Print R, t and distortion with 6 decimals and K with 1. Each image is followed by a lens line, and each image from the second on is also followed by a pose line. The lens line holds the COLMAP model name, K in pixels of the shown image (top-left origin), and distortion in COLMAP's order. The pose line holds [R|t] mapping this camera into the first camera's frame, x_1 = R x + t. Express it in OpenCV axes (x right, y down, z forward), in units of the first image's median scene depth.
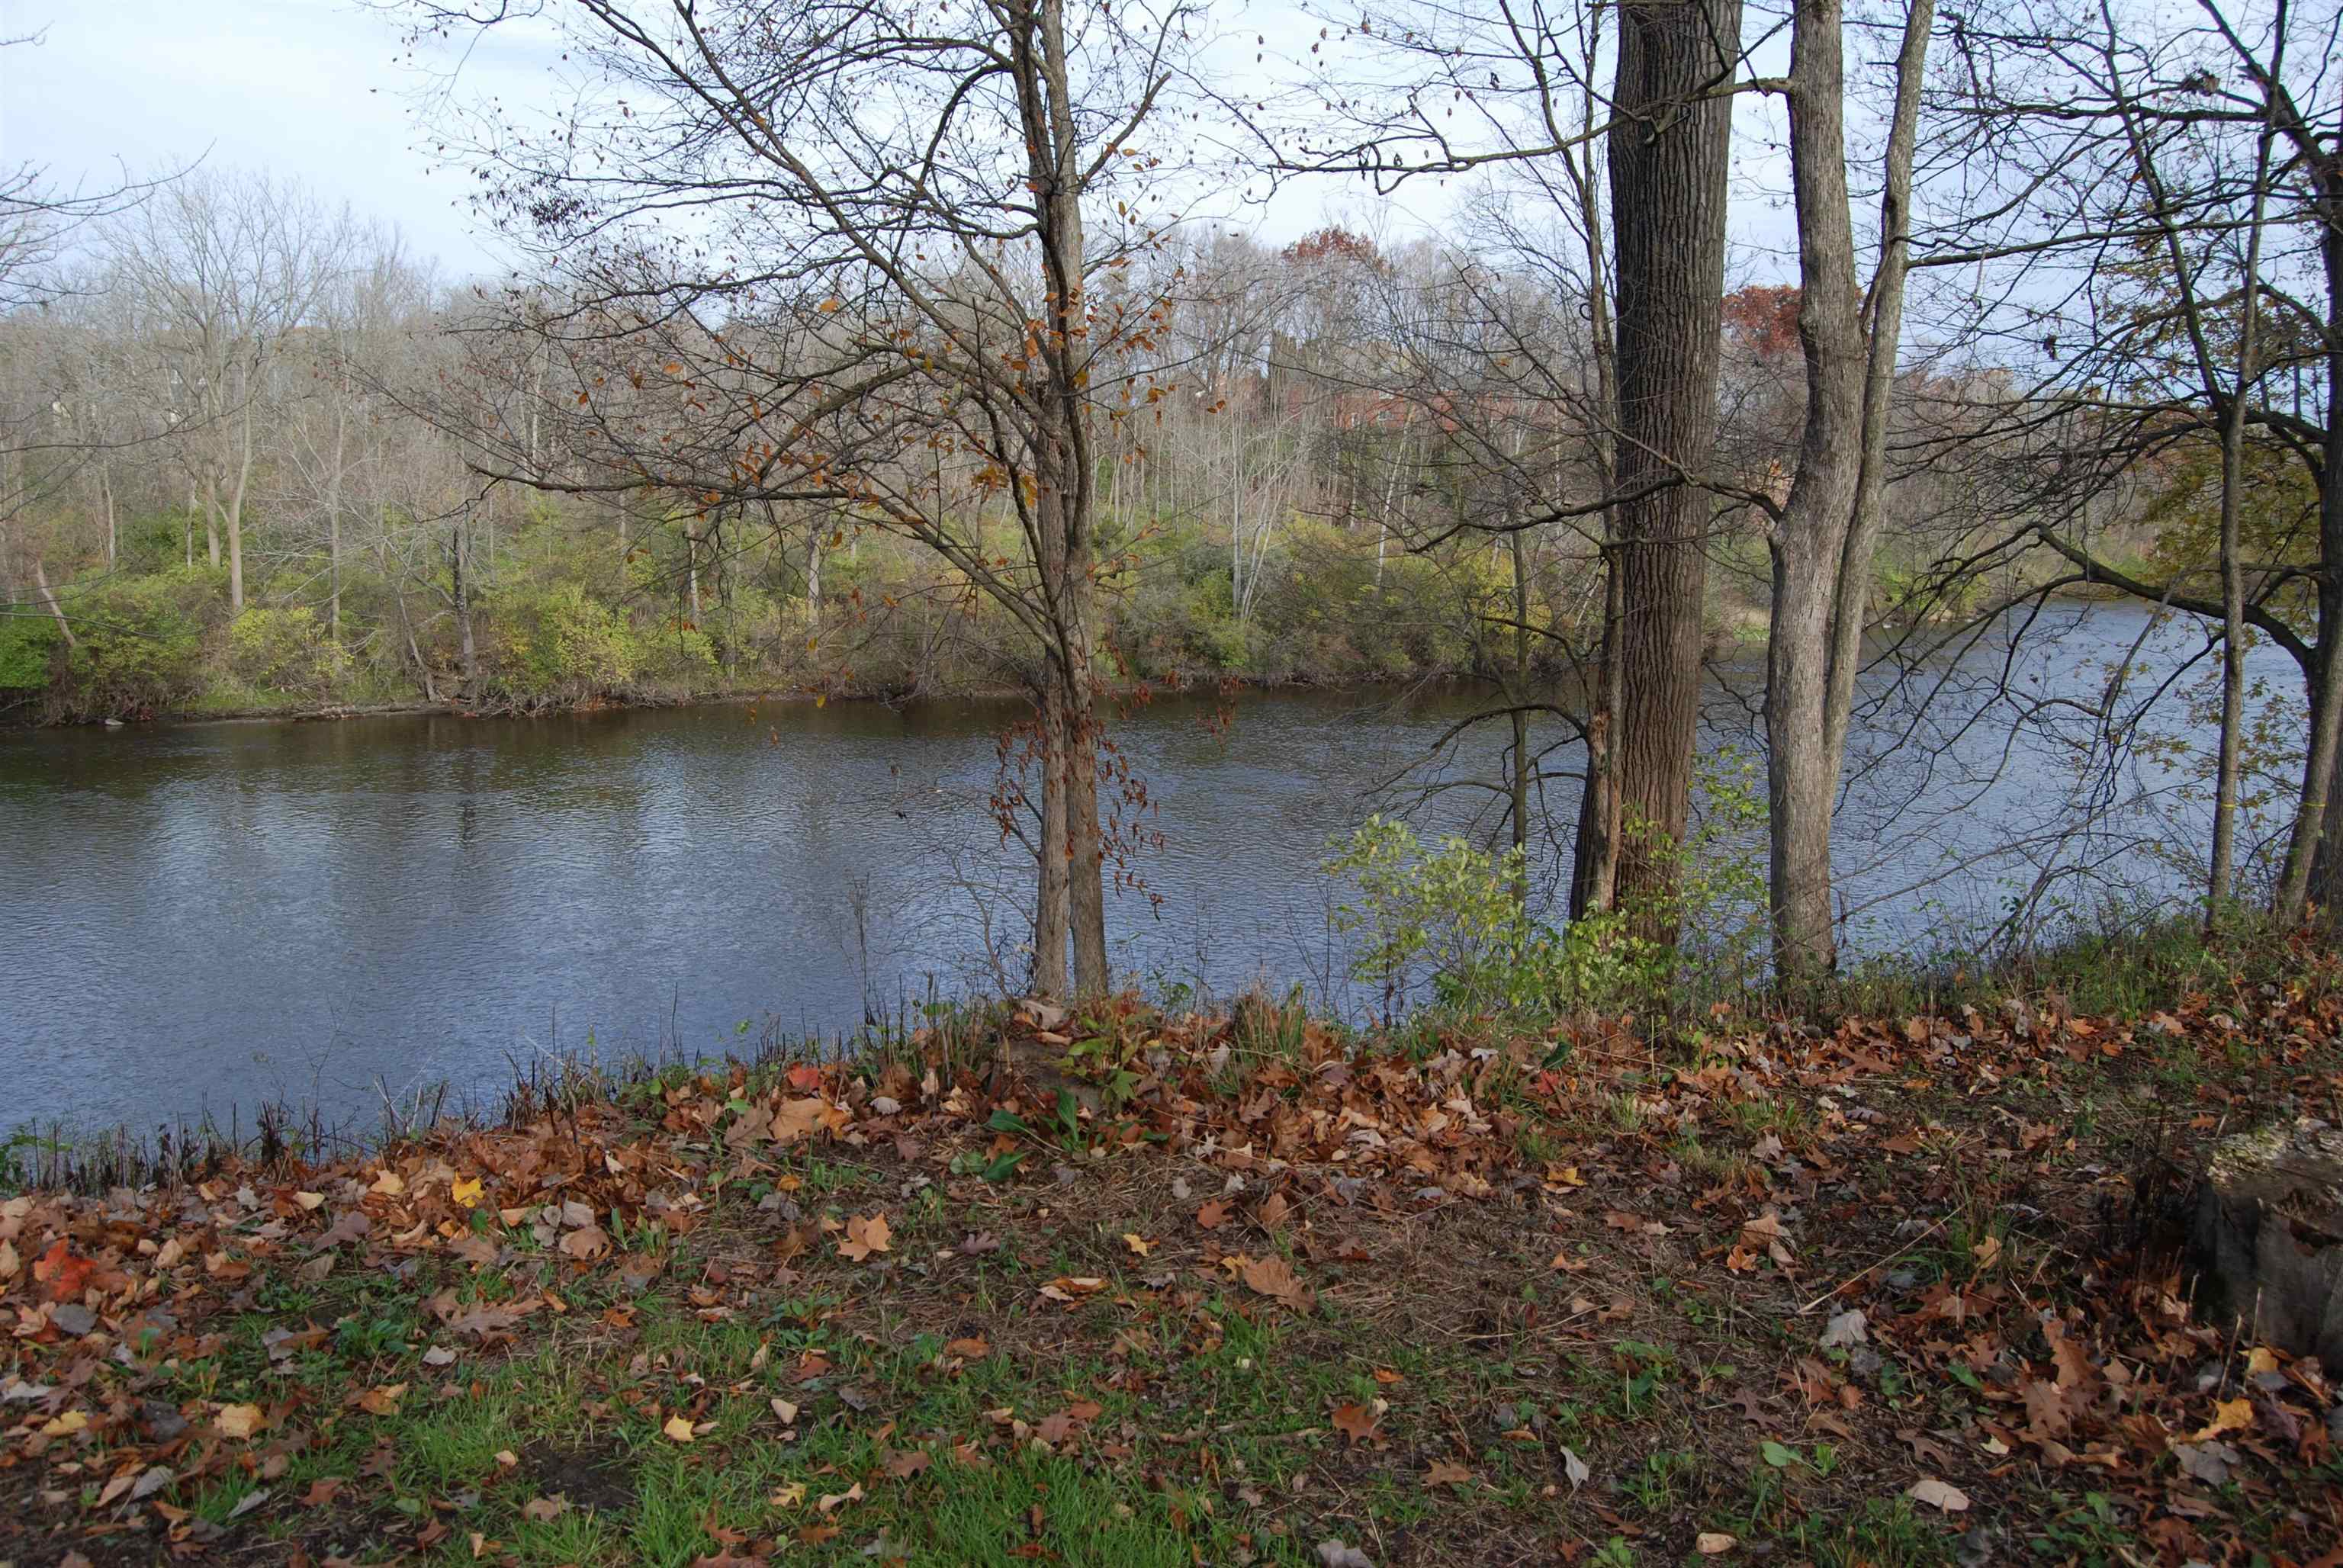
lens RADIAL K [[1819.3, 0, 1171.5], [0, 1819.3, 784.0], [0, 0, 1]] dist [-0.097253, 0.044093]
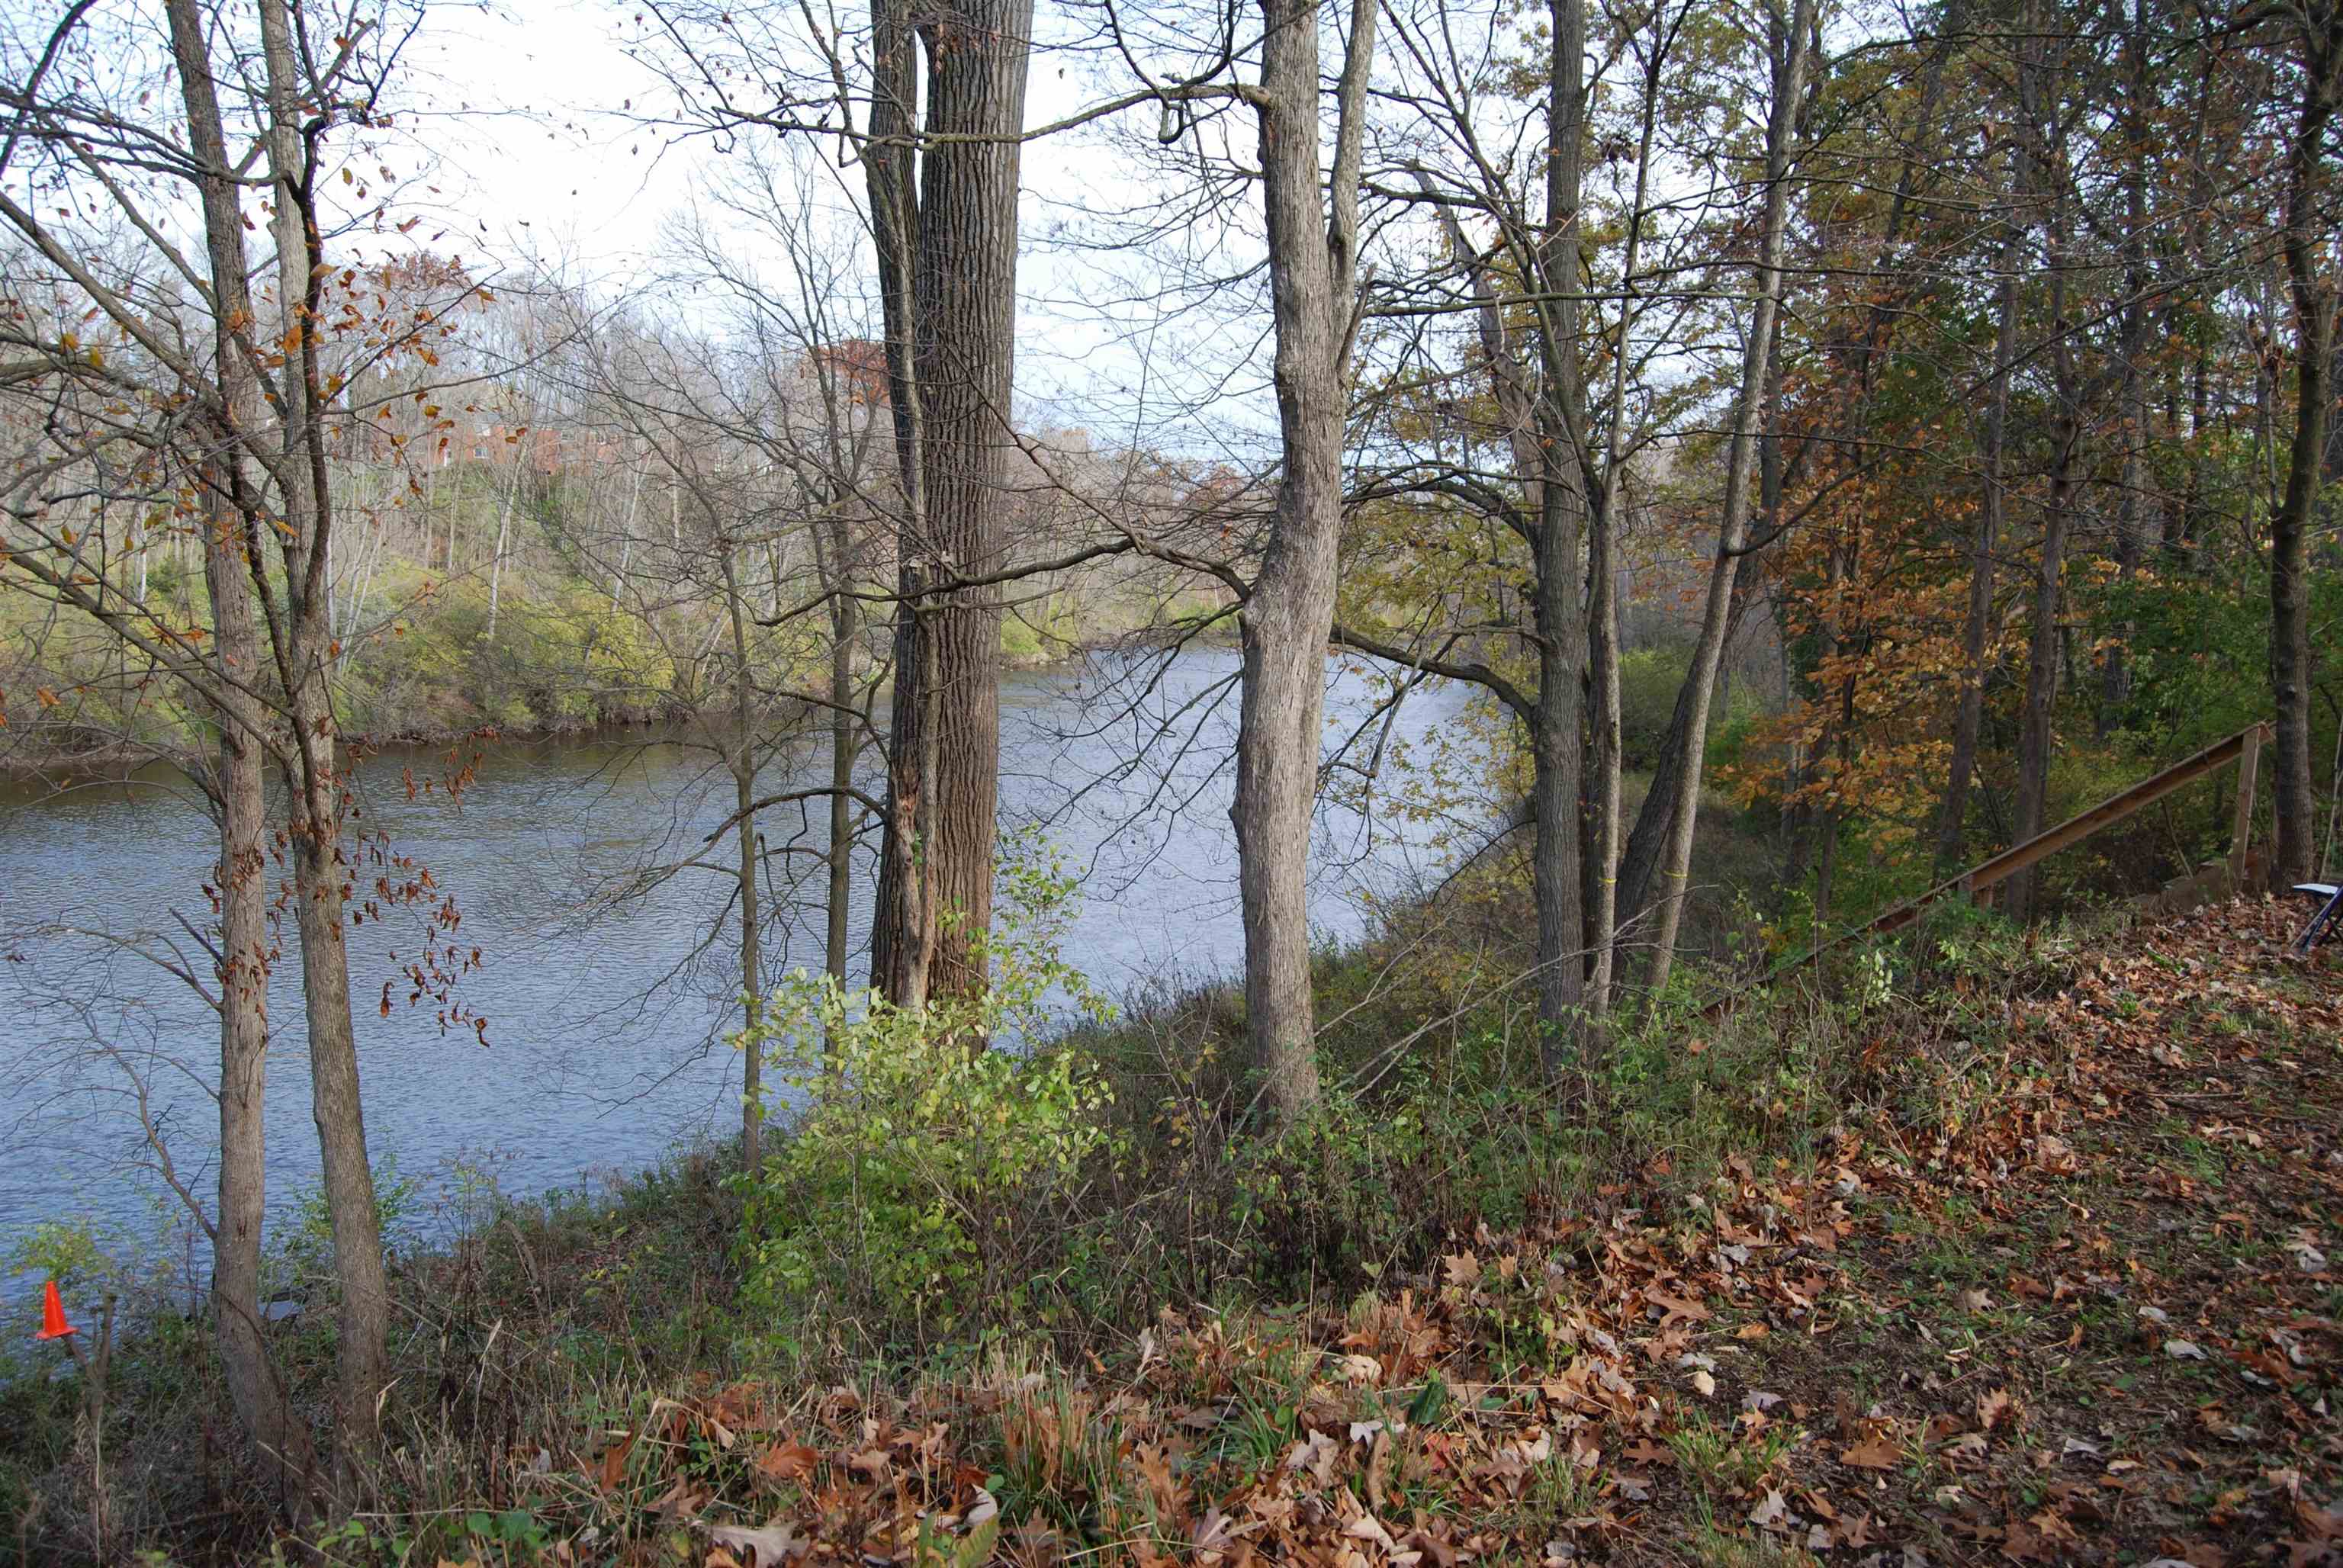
lens RADIAL K [[1819.3, 0, 1171.5], [0, 1819.3, 784.0], [0, 0, 1]] dist [-0.097253, 0.044093]
pose [[0.884699, -0.033670, 0.464946, -0.063273], [0.045024, 0.998897, -0.013336, -0.027468], [-0.463984, 0.032732, 0.885239, 0.145273]]
